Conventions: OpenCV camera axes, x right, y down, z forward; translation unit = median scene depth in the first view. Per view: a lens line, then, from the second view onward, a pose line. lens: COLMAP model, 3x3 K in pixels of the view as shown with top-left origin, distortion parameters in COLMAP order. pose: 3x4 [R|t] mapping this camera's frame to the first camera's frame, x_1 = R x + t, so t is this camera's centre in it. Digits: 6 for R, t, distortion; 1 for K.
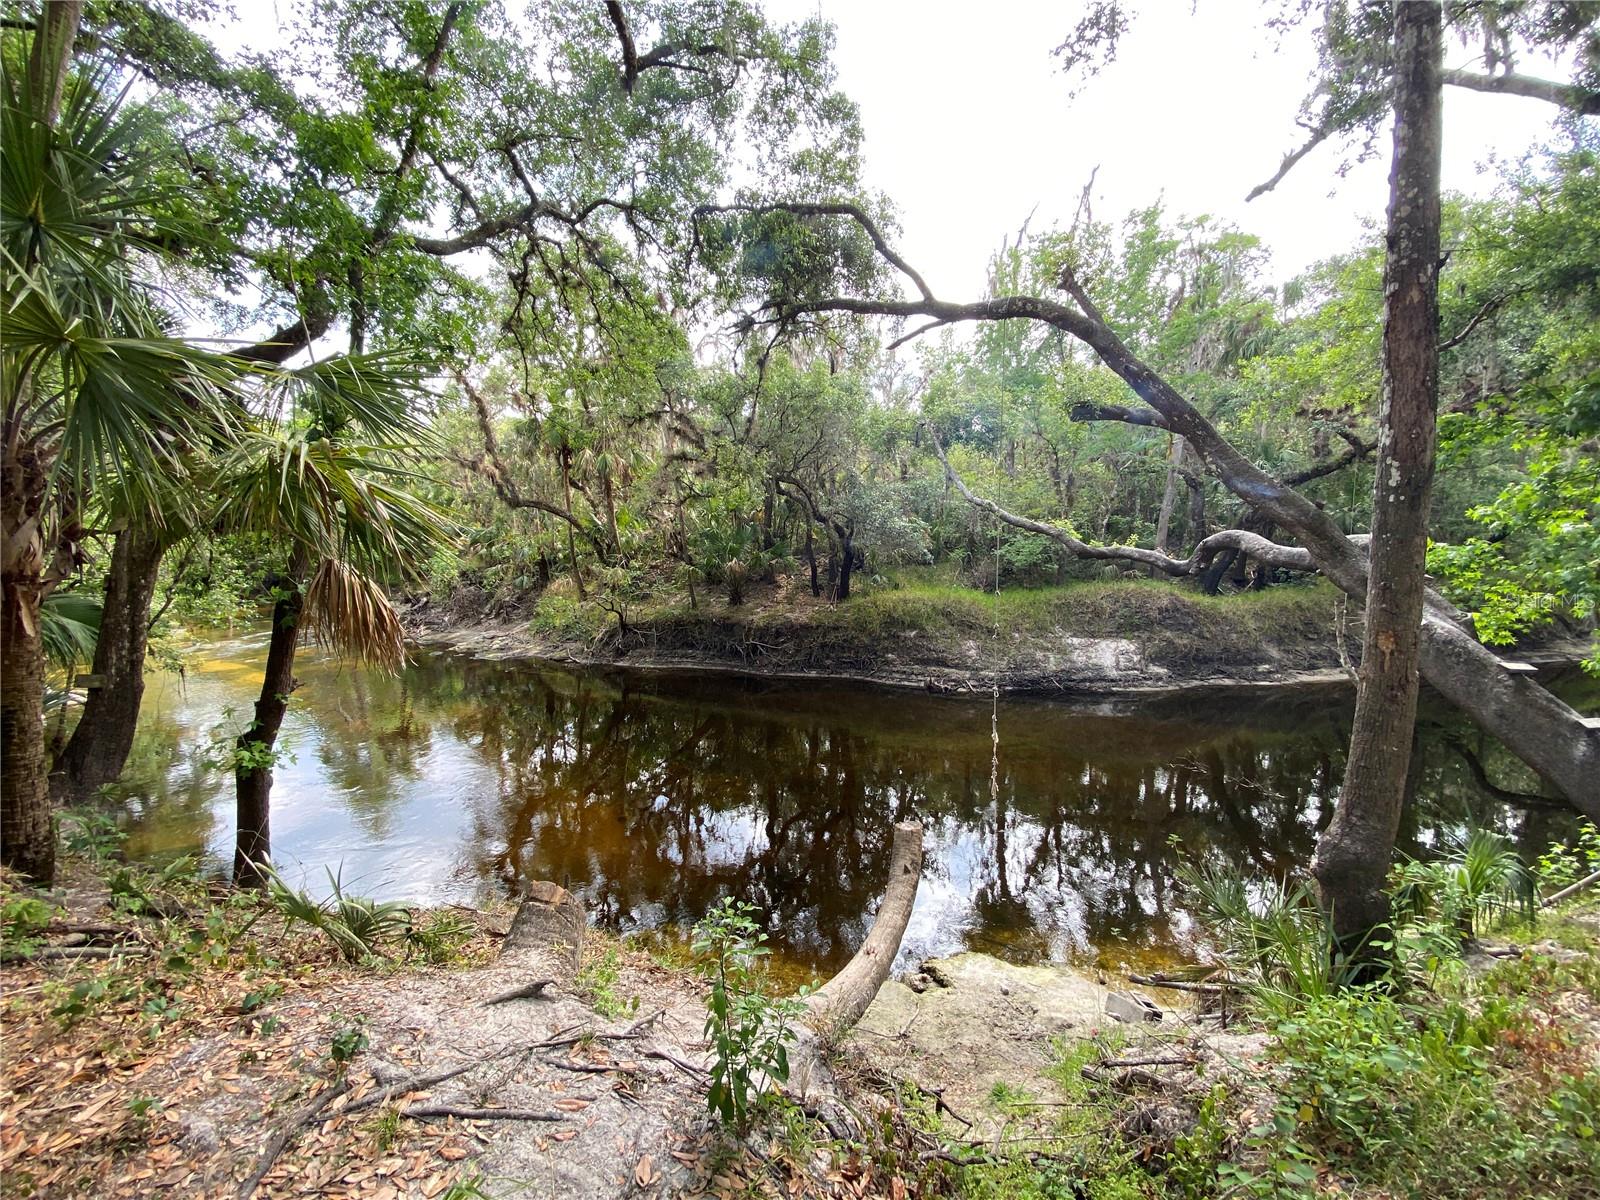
lens RADIAL K [[643.1, 0, 804.0], [0, 643.1, 595.0], [0, 0, 1]] dist [0.000448, -0.004988]
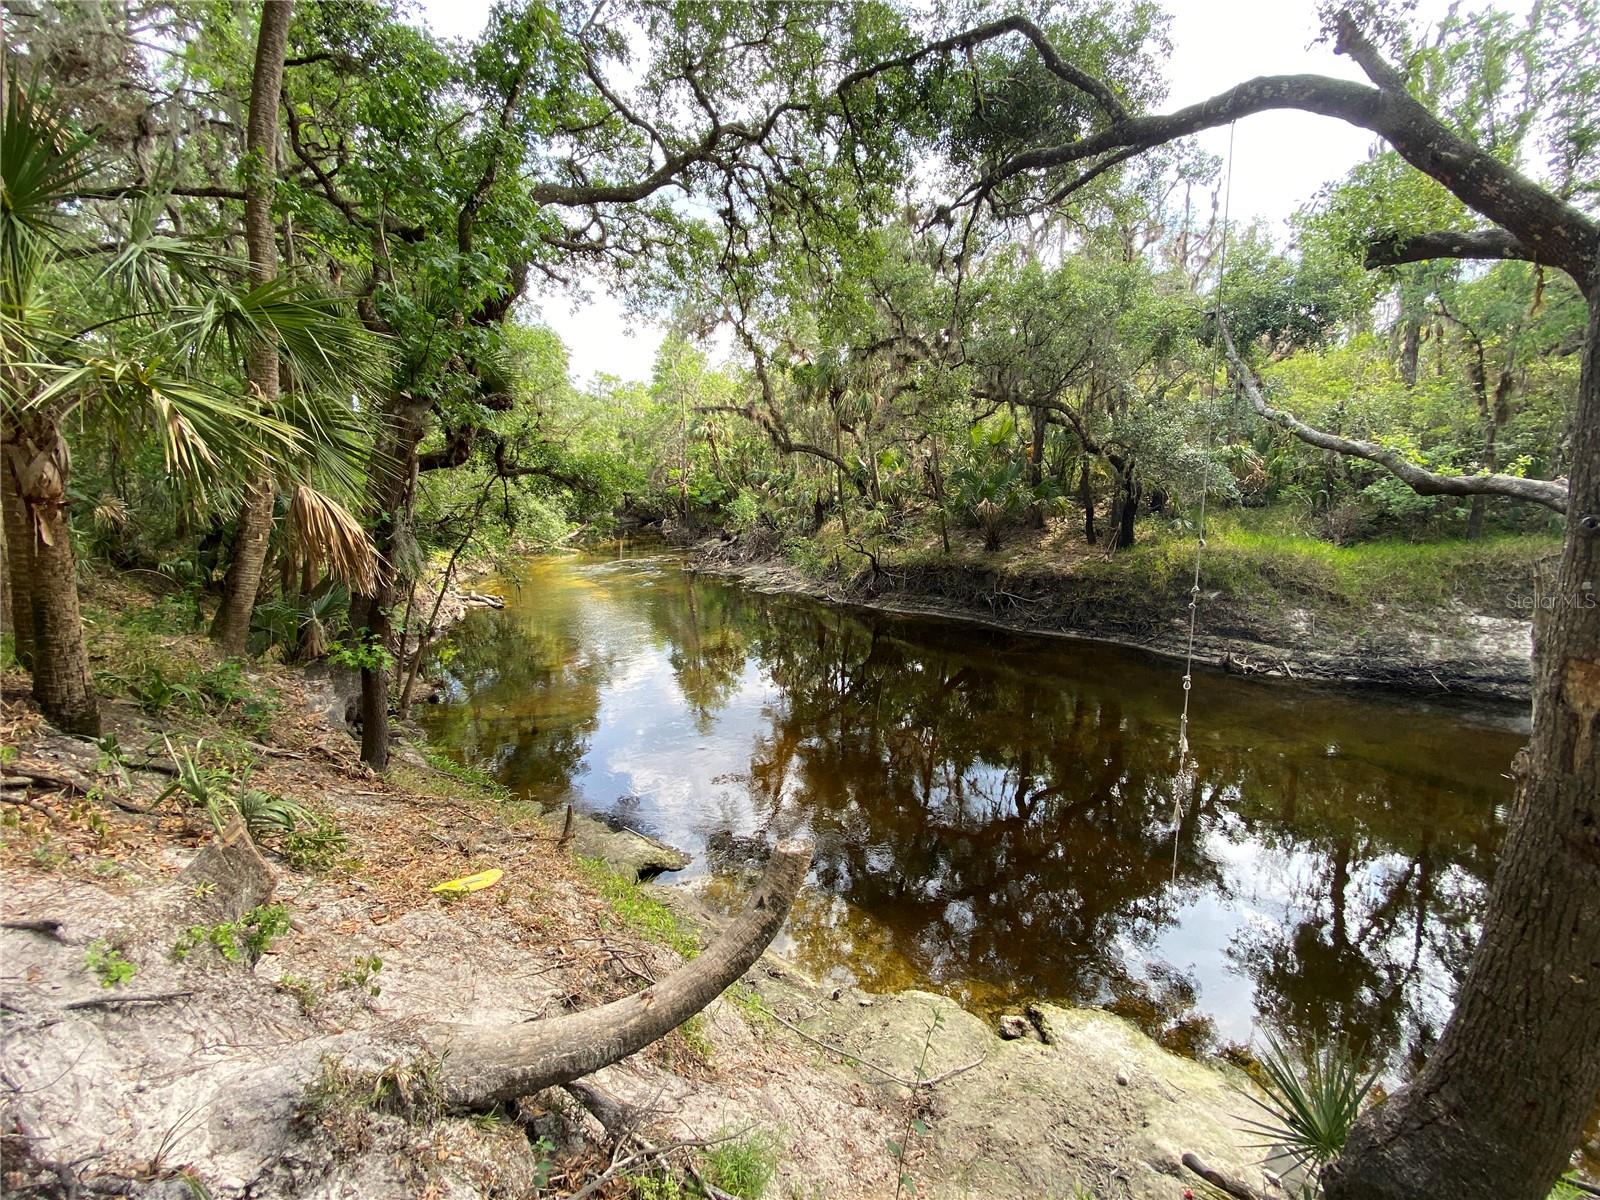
lens RADIAL K [[643.1, 0, 805.6], [0, 643.1, 601.8], [0, 0, 1]] dist [0.000448, -0.004988]
pose [[0.885443, 0.070960, -0.459298, 0.085065], [-0.026651, 0.994401, 0.102255, 0.000571], [0.463983, -0.078300, 0.882377, 0.065173]]
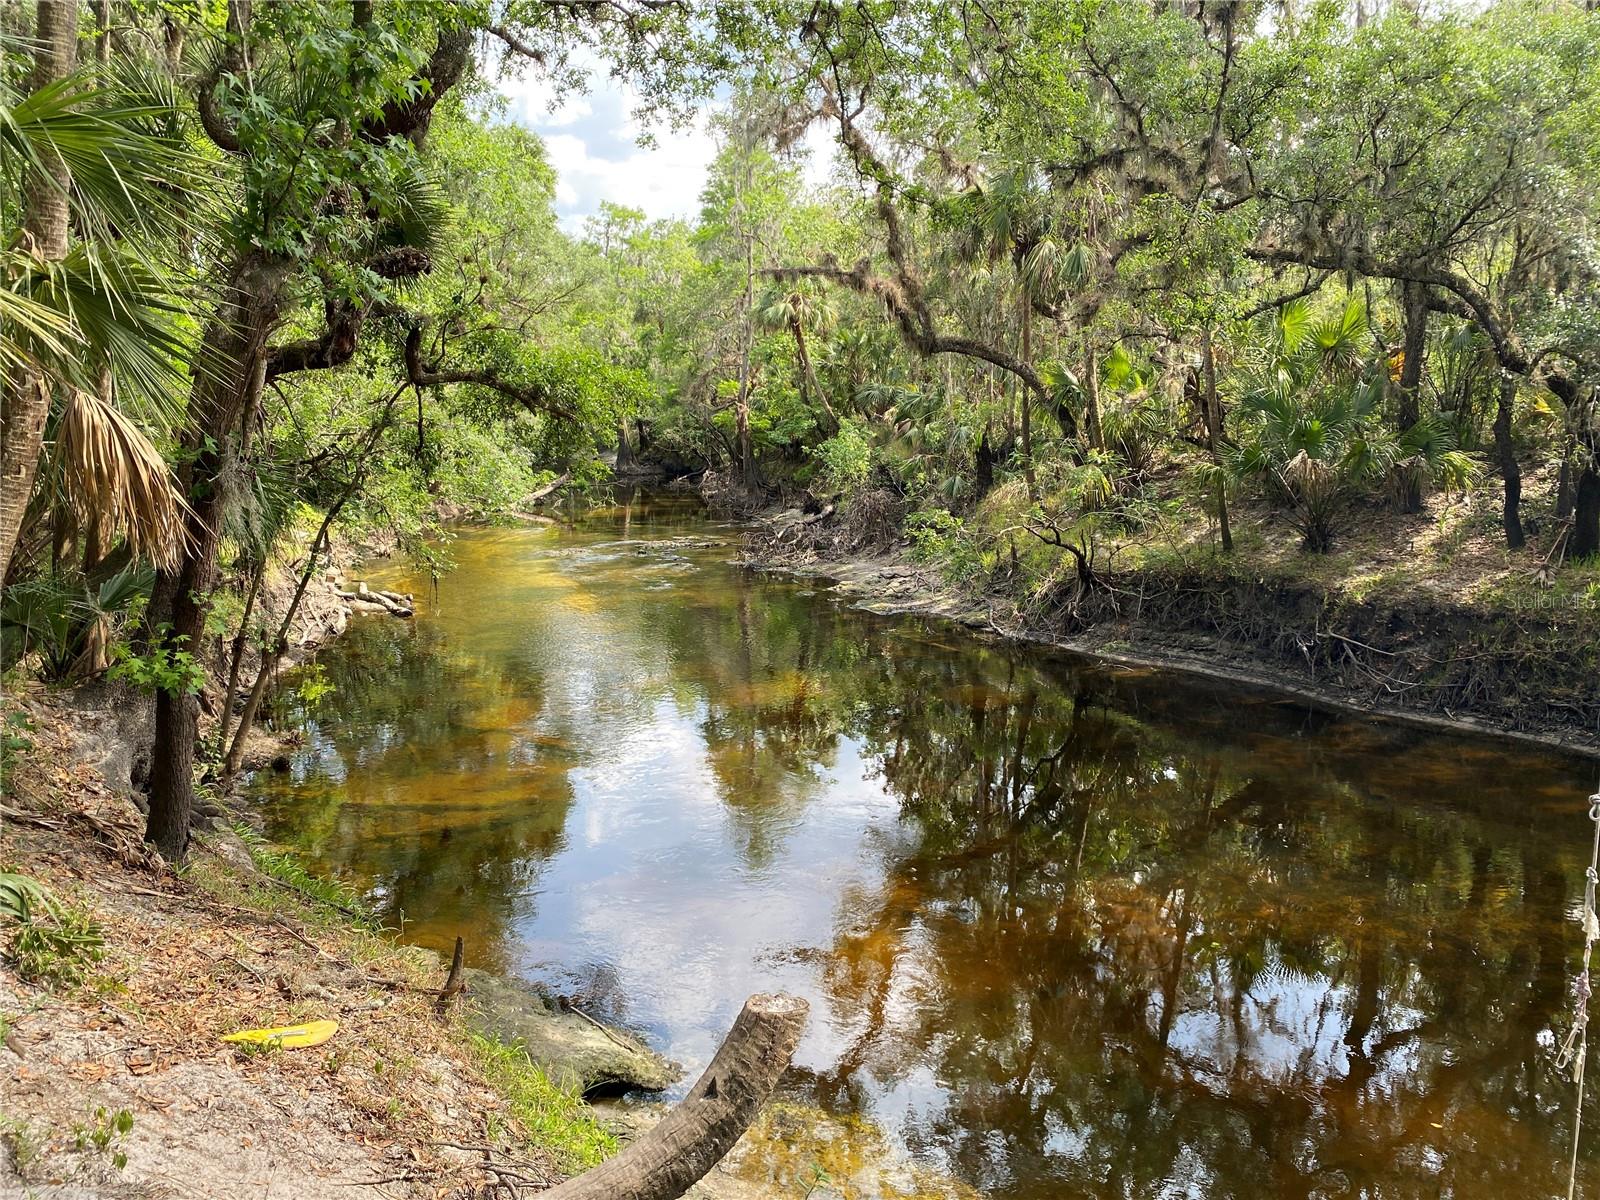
lens RADIAL K [[1213.6, 0, 807.1], [0, 1213.6, 575.6], [0, 0, 1]] dist [-0.013471, 0.031322]
pose [[0.814781, 0.089449, -0.572827, 0.102665], [-0.065624, 0.995906, 0.062172, 0.001040], [0.576043, -0.013065, 0.817315, 0.058842]]
